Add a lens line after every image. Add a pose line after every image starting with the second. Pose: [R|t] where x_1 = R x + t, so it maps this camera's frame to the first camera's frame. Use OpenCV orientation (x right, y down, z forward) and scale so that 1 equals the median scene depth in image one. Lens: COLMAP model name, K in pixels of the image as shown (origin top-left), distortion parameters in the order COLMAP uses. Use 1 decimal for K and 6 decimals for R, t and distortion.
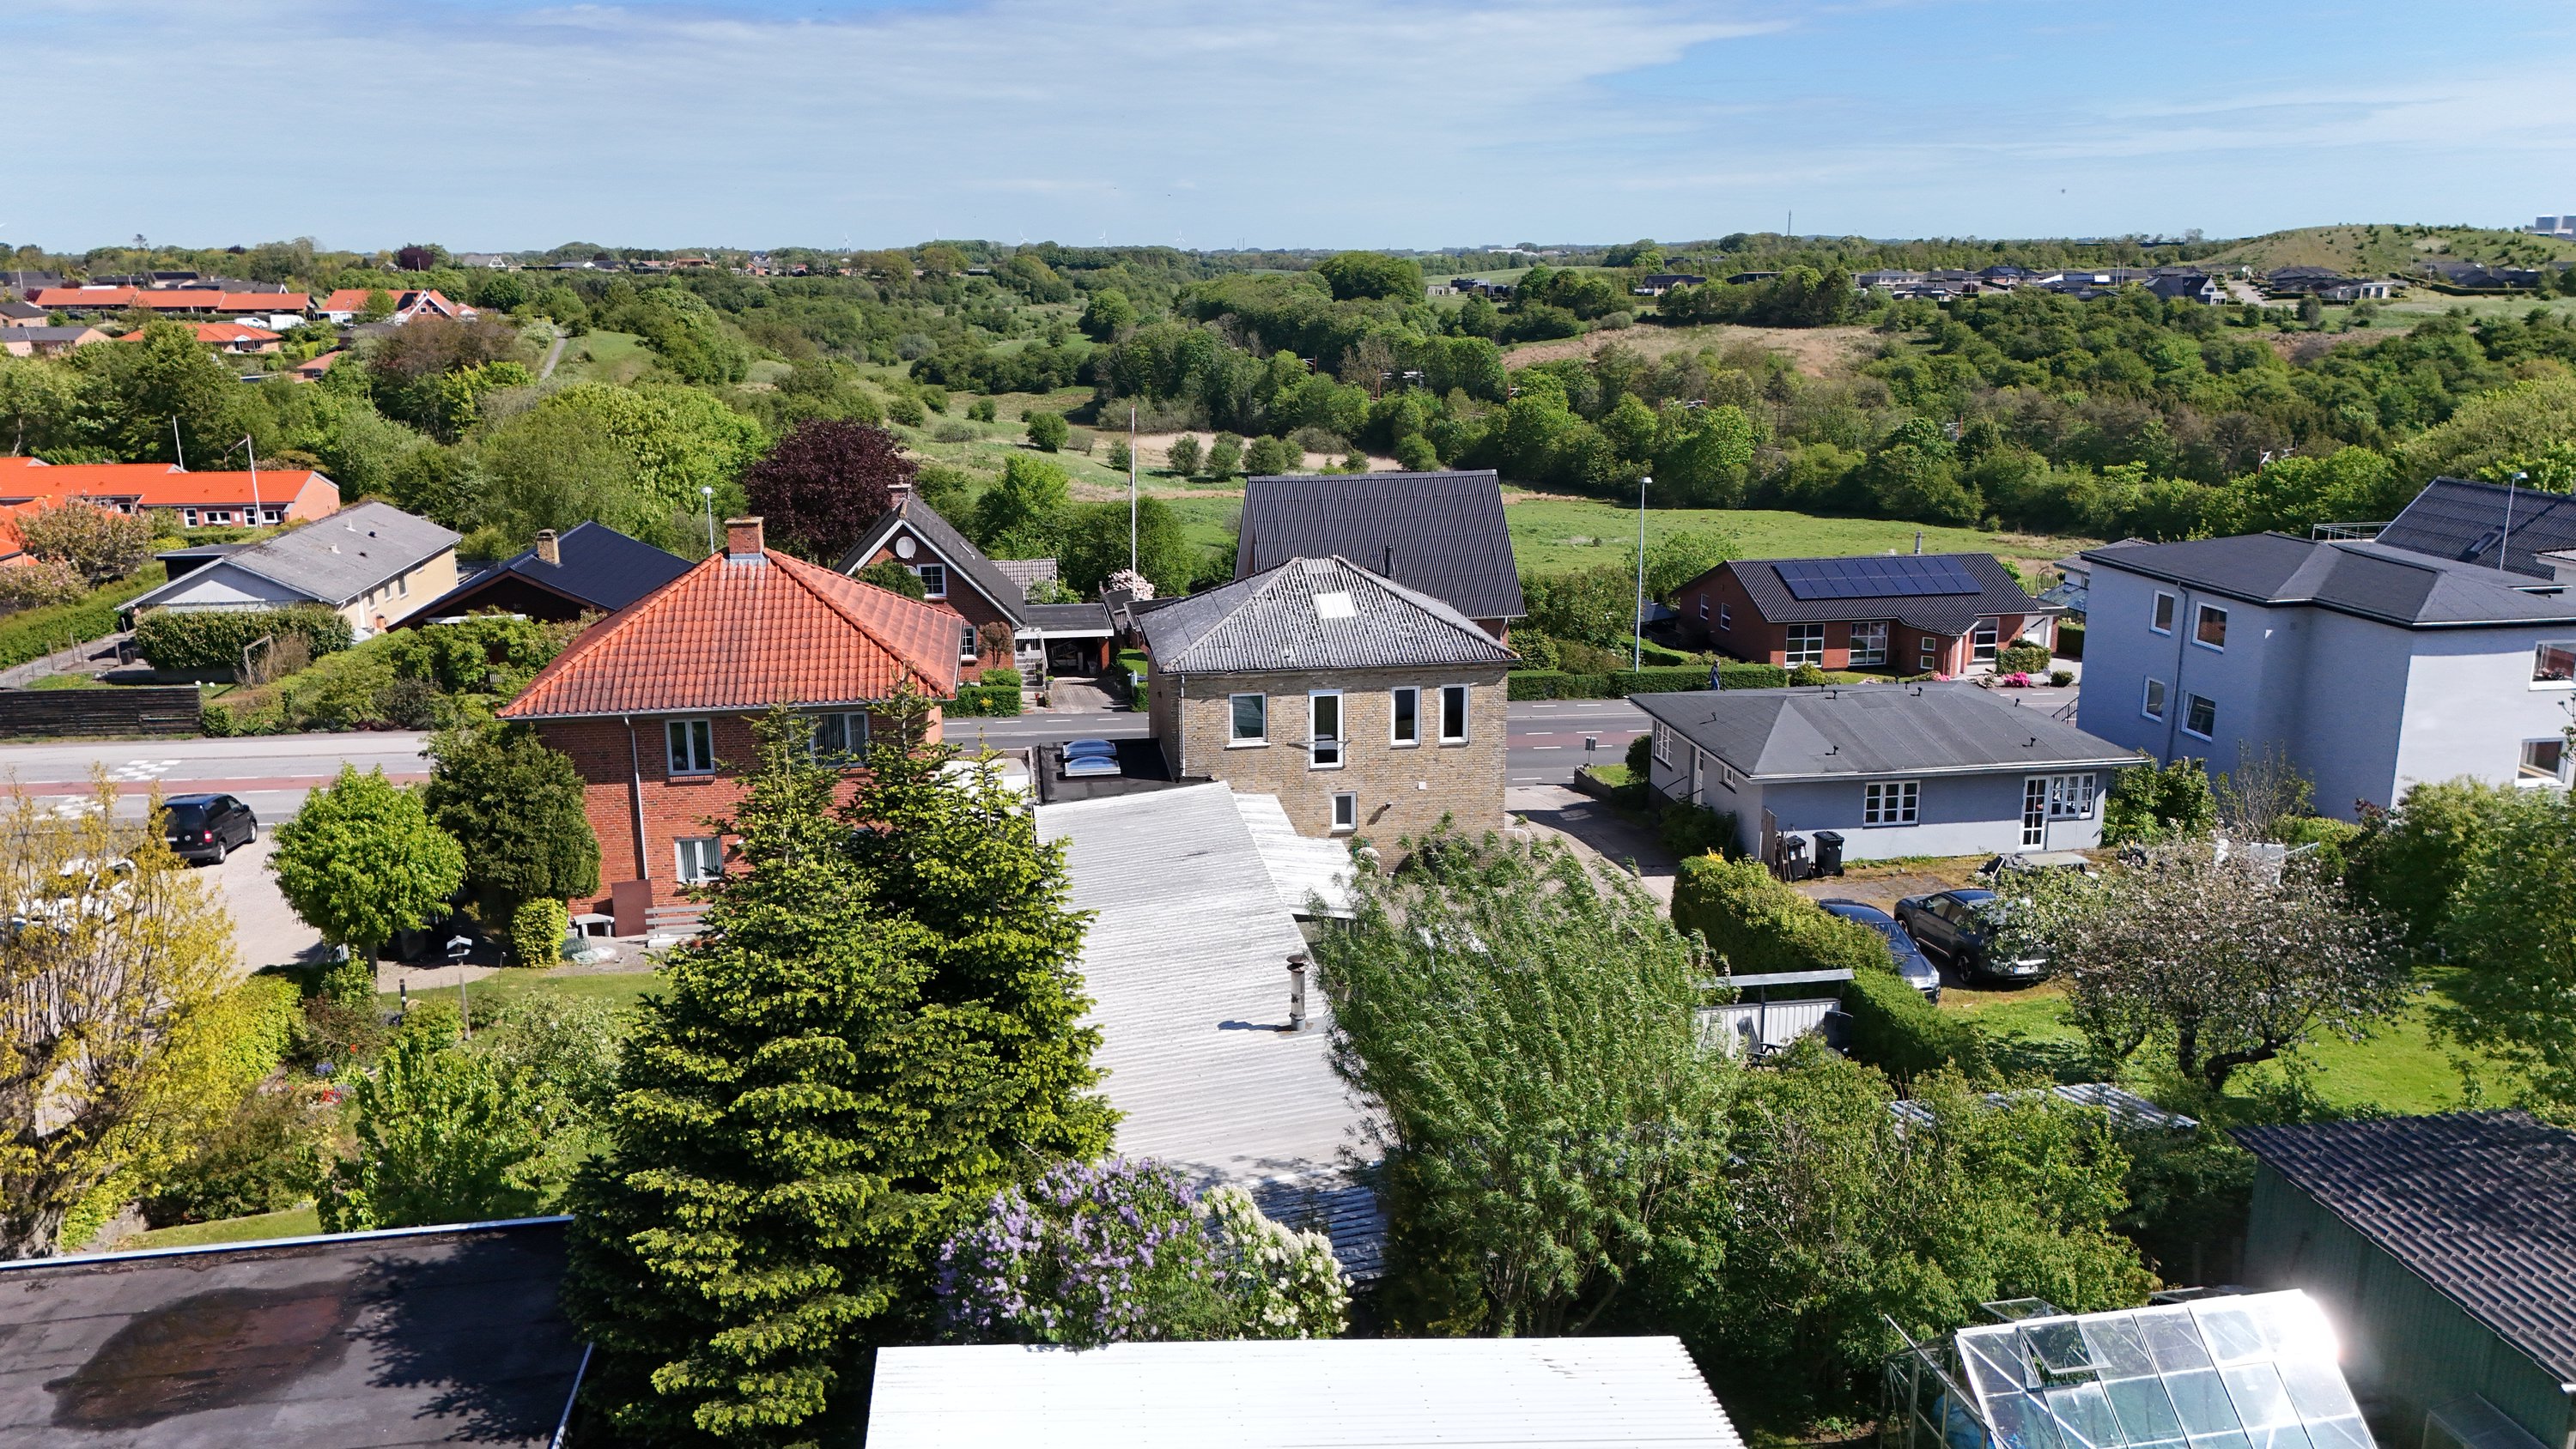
lens RADIAL K [[1889.0, 0, 1287.7], [0, 1889.0, 719.3], [0, 0, 1]] dist [0.077457, -0.074211]
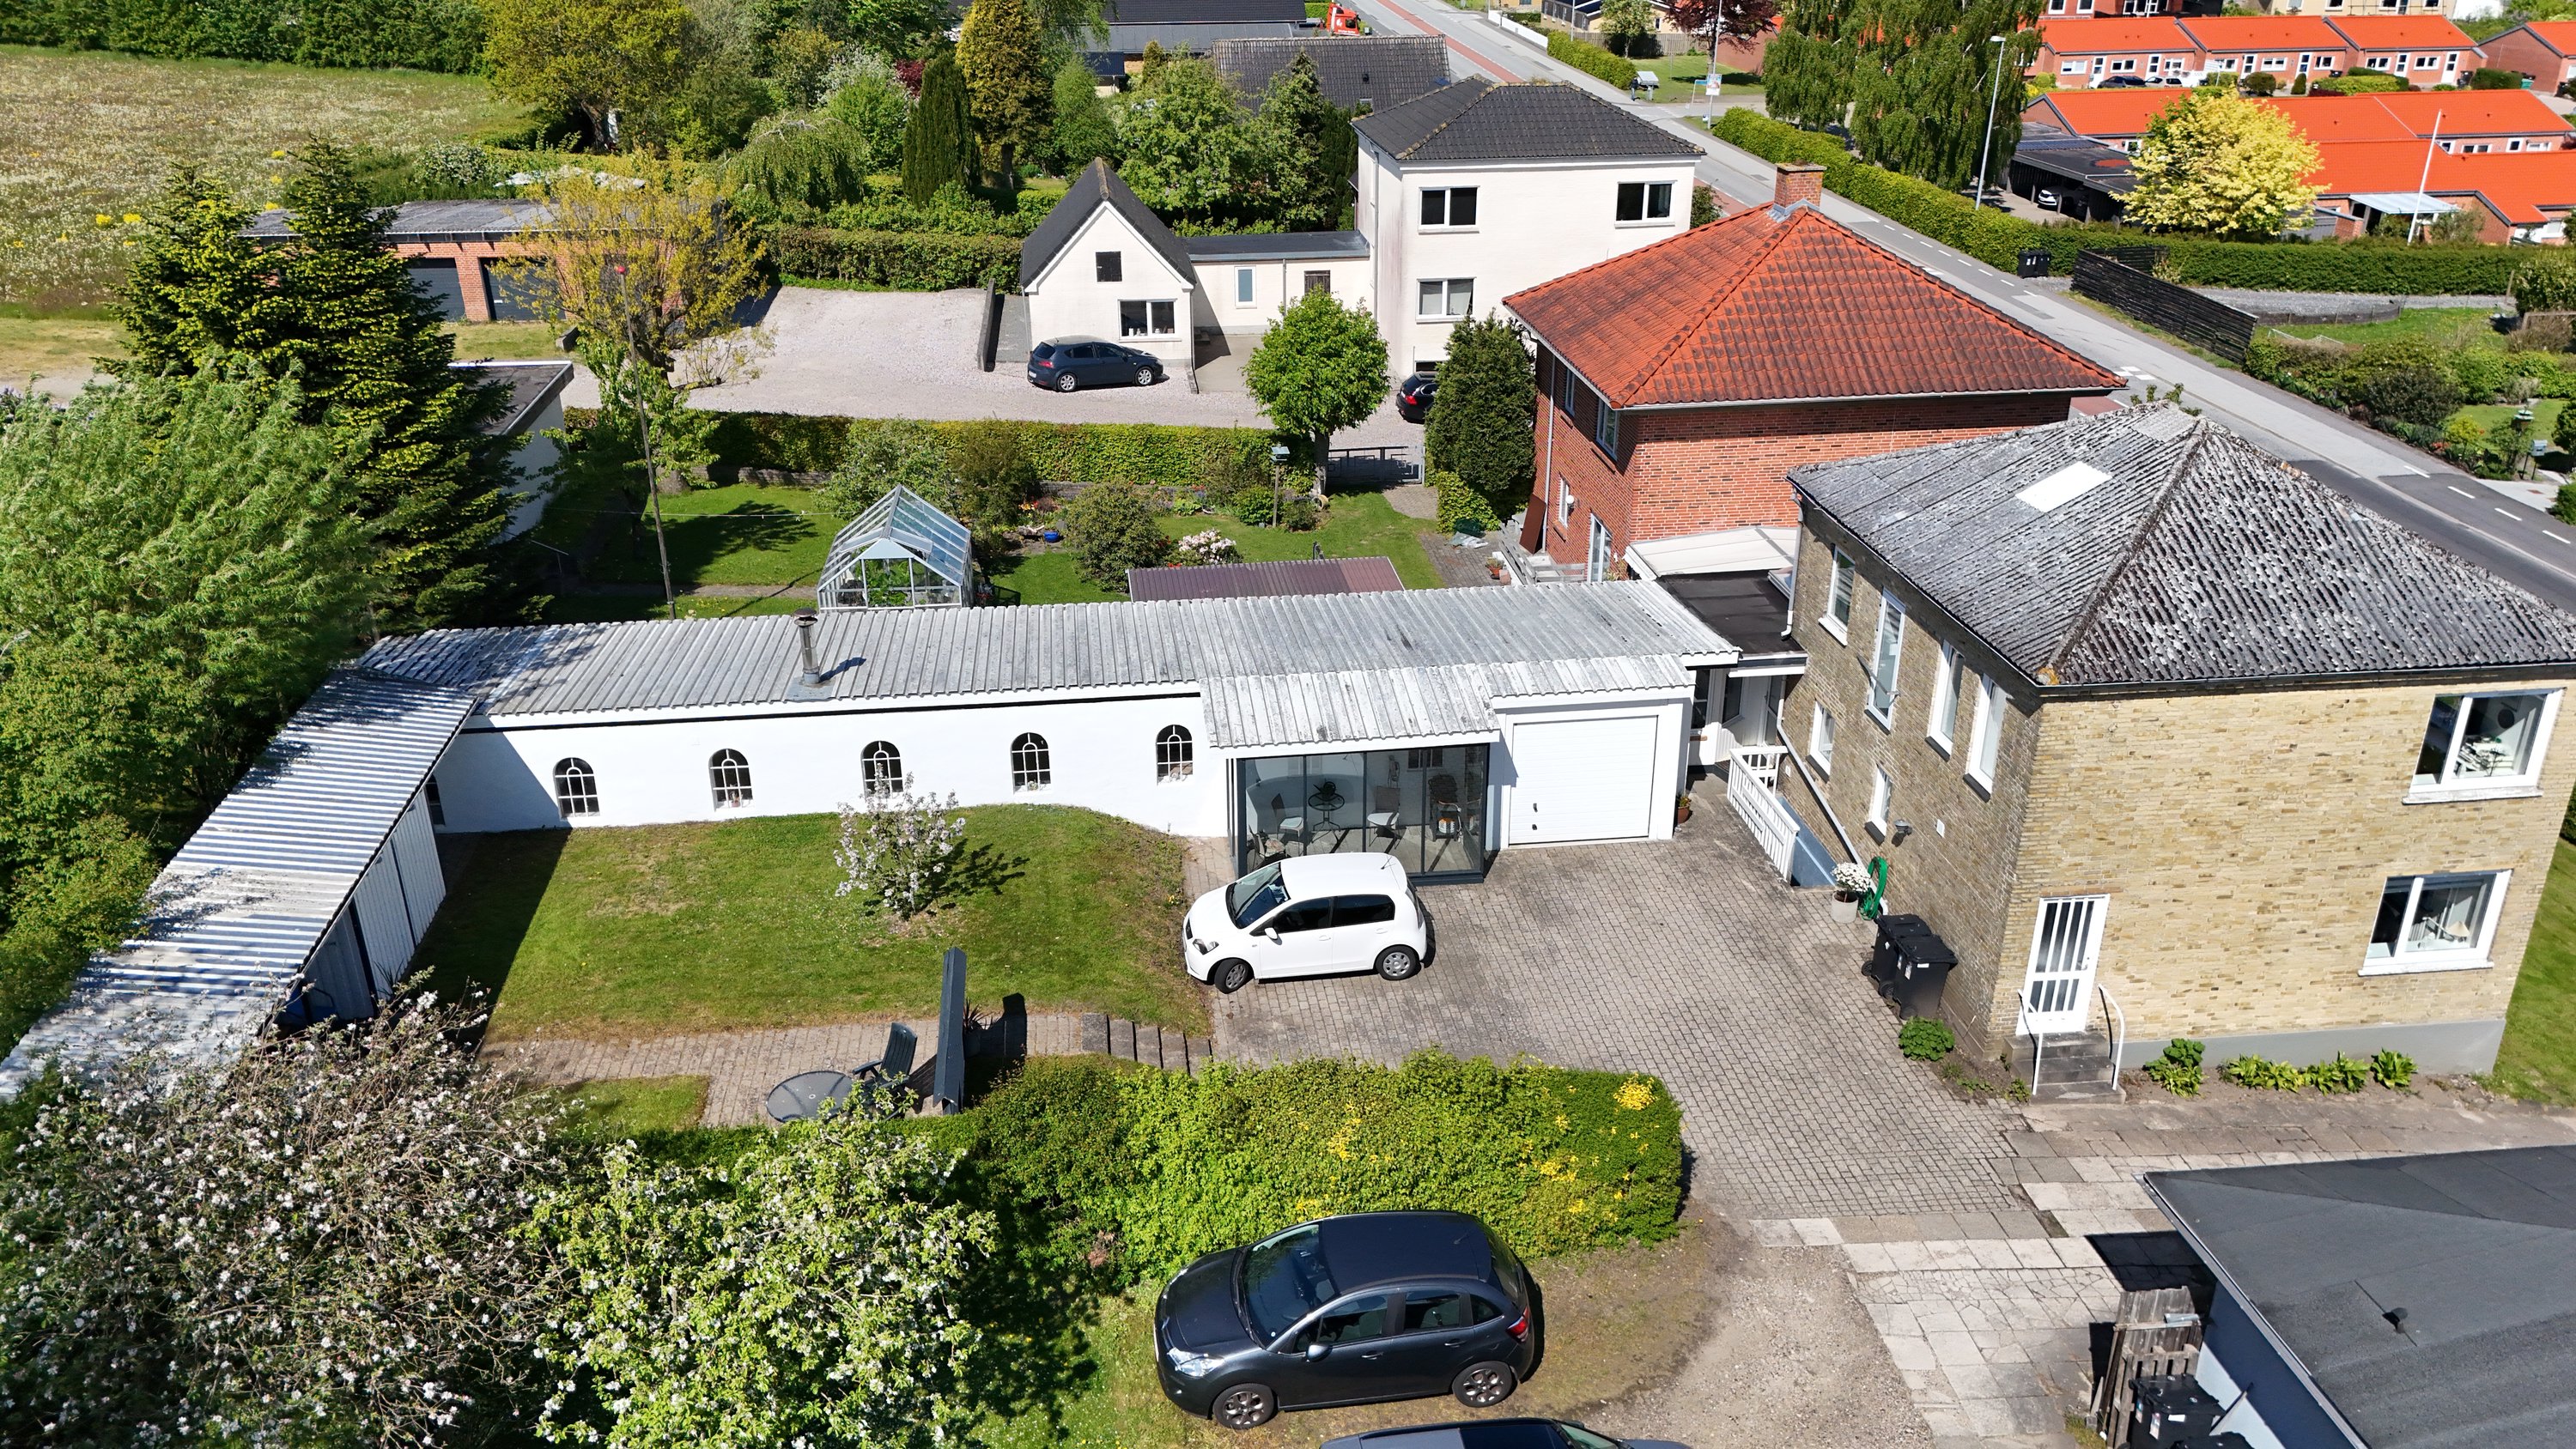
lens RADIAL K [[1889.0, 0, 1287.7], [0, 1889.0, 719.3], [0, 0, 1]] dist [0.077457, -0.074211]
pose [[-0.030512, 0.418048, -0.907912, 0.088783], [-0.237038, 0.879397, 0.412885, -0.027658], [0.971021, 0.227808, 0.072261, 0.117872]]
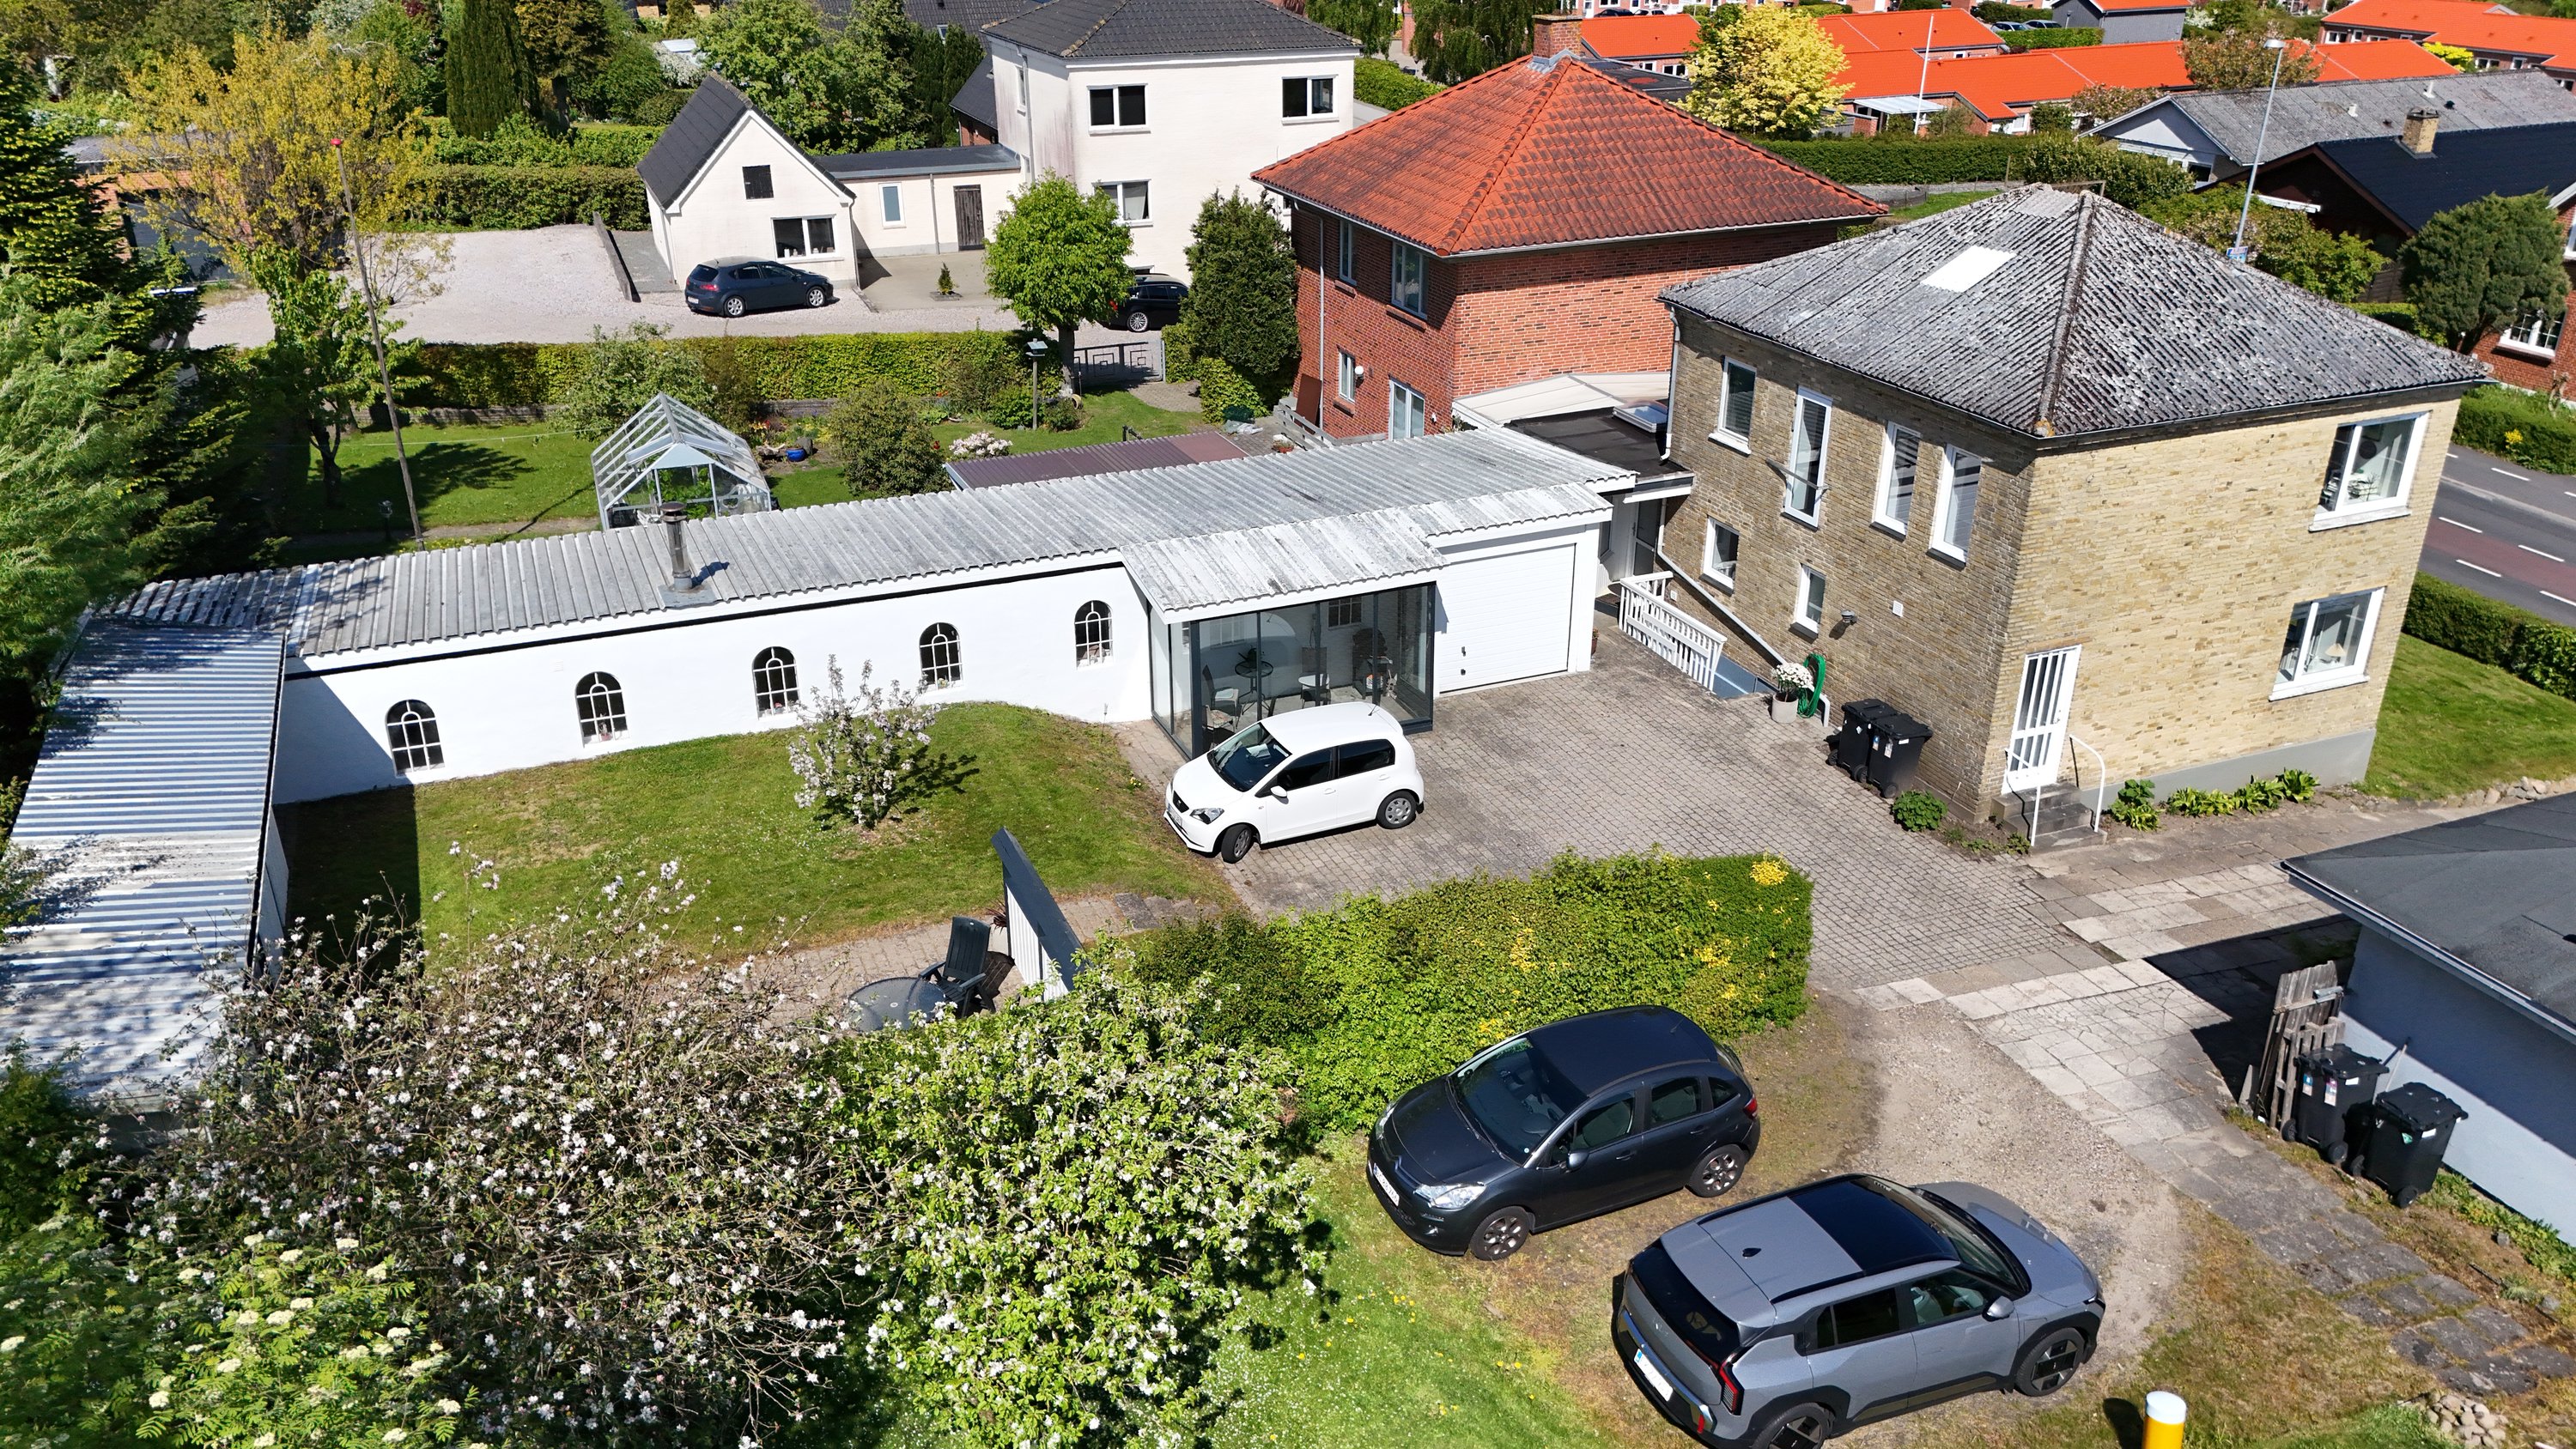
lens RADIAL K [[1889.0, 0, 1287.7], [0, 1889.0, 719.3], [0, 0, 1]] dist [0.077457, -0.074211]
pose [[0.240829, 0.416570, -0.876624, 0.084219], [-0.234762, 0.901390, 0.363844, -0.015463], [0.941747, 0.118174, 0.314876, 0.100018]]
